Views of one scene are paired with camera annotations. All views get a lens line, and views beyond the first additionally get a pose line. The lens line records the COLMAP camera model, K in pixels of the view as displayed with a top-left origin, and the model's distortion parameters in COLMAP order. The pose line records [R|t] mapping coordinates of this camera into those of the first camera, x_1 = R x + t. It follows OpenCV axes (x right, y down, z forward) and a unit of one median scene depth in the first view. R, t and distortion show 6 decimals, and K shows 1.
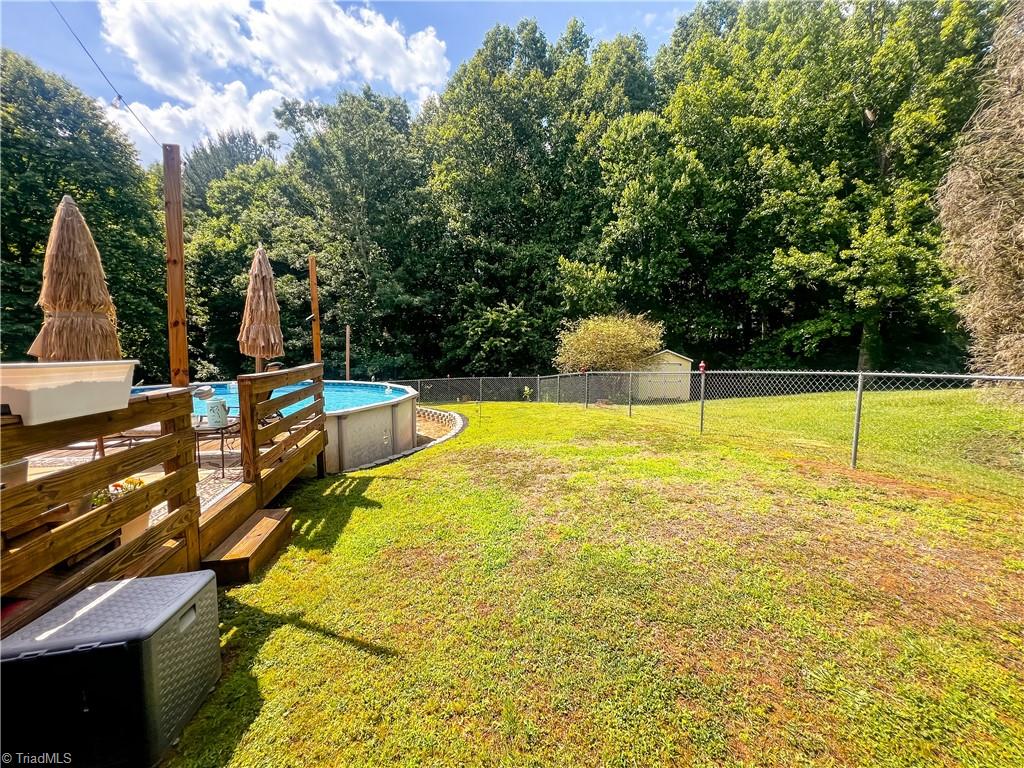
lens RADIAL K [[414.7, 0, 512.0], [0, 414.7, 384.0], [0, 0, 1]] dist [-0.022865, 0.006865]
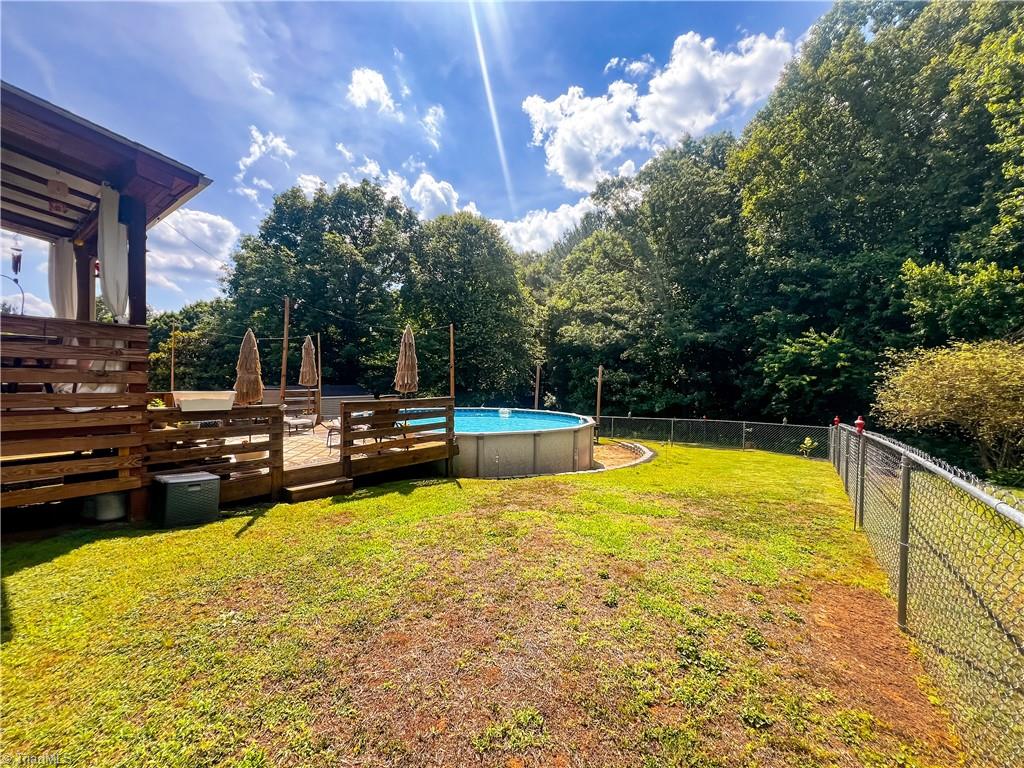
lens RADIAL K [[407.3, 0, 510.0], [0, 407.3, 392.0], [0, 0, 1]] dist [0.001406, -0.006882]
pose [[0.662855, 0.026376, -0.748283, 0.177195], [-0.075919, 0.996596, -0.032122, -0.009860], [0.744889, 0.078102, 0.662601, 0.048070]]
